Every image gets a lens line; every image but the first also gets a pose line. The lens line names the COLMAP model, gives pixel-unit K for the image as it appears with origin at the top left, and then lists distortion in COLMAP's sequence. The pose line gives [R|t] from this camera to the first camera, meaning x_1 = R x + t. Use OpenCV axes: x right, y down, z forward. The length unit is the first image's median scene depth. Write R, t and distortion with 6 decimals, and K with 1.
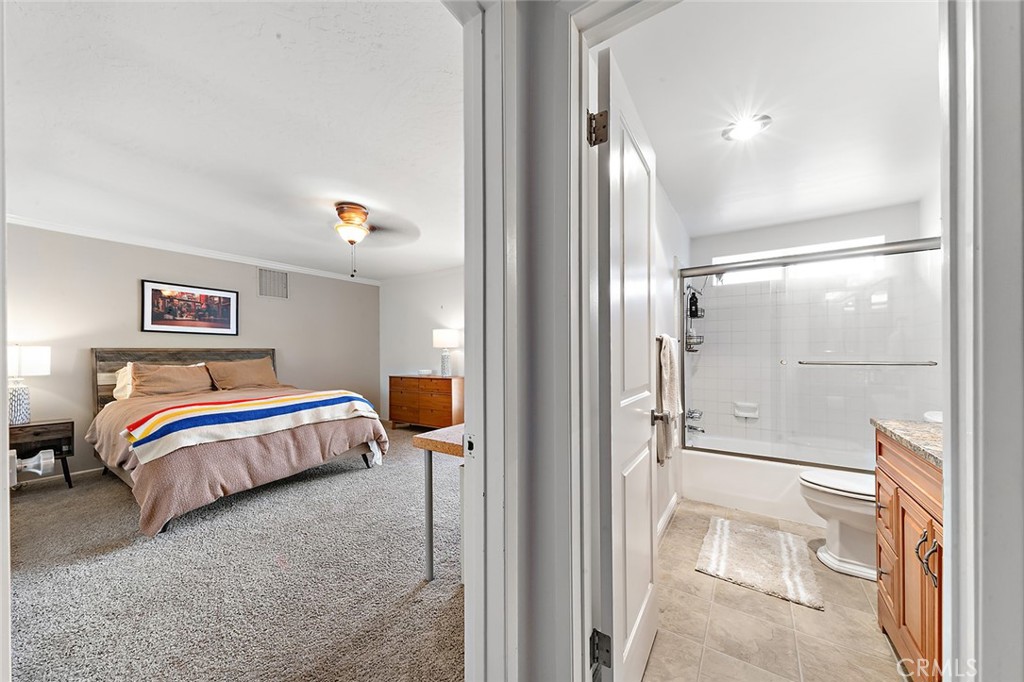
lens RADIAL K [[352.2, 0, 515.6], [0, 352.2, 348.0], [0, 0, 1]] dist [-0.001488, -0.000438]
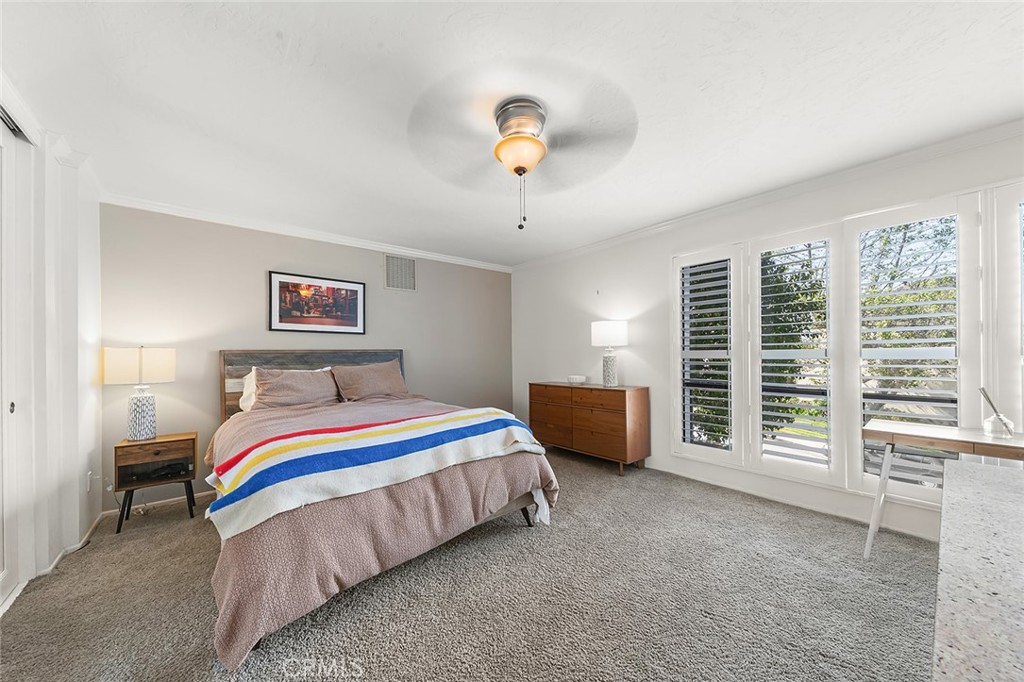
lens RADIAL K [[339.6, 0, 512.8], [0, 339.6, 347.3], [0, 0, 1]] dist [0.003121, -0.000080]
pose [[0.963275, -0.009515, -0.268349, -0.286502], [0.008677, 0.999953, -0.004307, 0.003266], [0.268377, 0.001820, 0.963312, 0.387078]]
